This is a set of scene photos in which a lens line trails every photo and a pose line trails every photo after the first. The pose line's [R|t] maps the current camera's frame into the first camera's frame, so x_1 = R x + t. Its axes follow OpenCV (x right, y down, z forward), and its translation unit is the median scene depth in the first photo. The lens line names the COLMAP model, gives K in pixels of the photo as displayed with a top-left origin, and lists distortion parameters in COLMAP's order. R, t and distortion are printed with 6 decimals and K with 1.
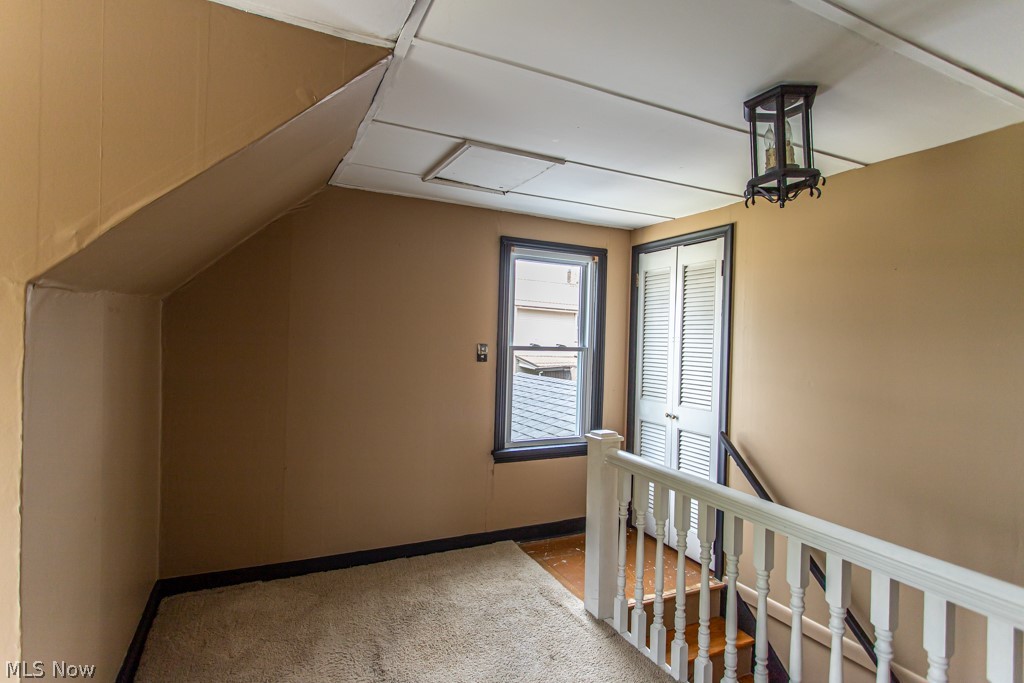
lens RADIAL K [[509.6, 0, 512.0], [0, 509.6, 341.5], [0, 0, 1]] dist [0.000131, 0.000001]
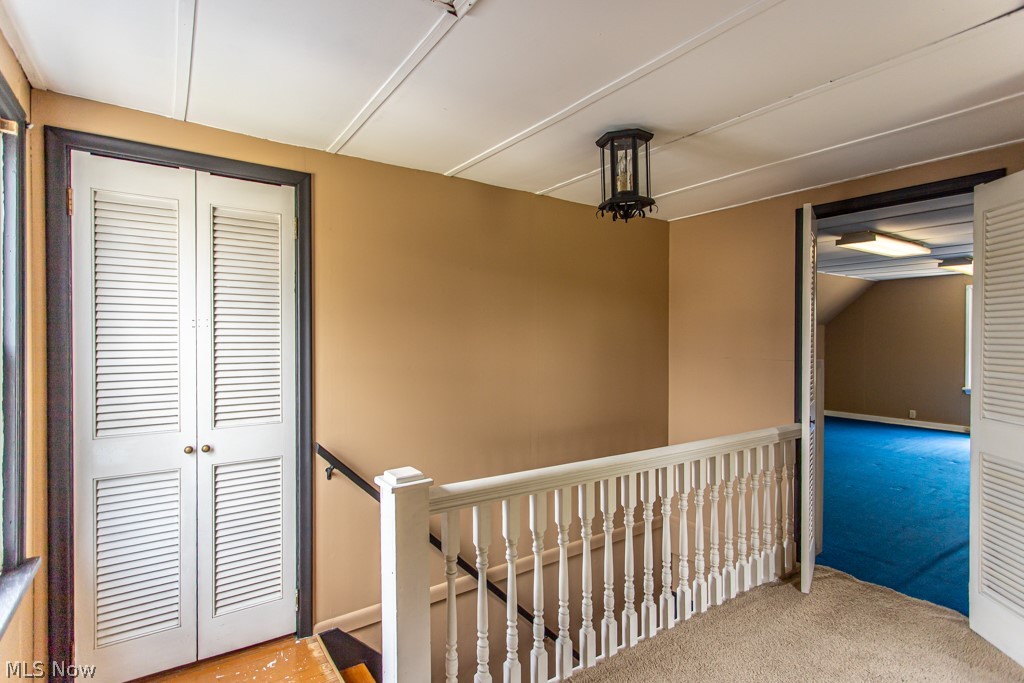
lens RADIAL K [[509.6, 0, 512.0], [0, 509.6, 341.5], [0, 0, 1]] dist [0.000131, 0.000001]
pose [[-0.154687, -0.038308, 0.987221, -0.348918], [-0.001557, 0.999256, 0.038531, -0.006312], [-0.987962, 0.004423, -0.154631, 0.733245]]
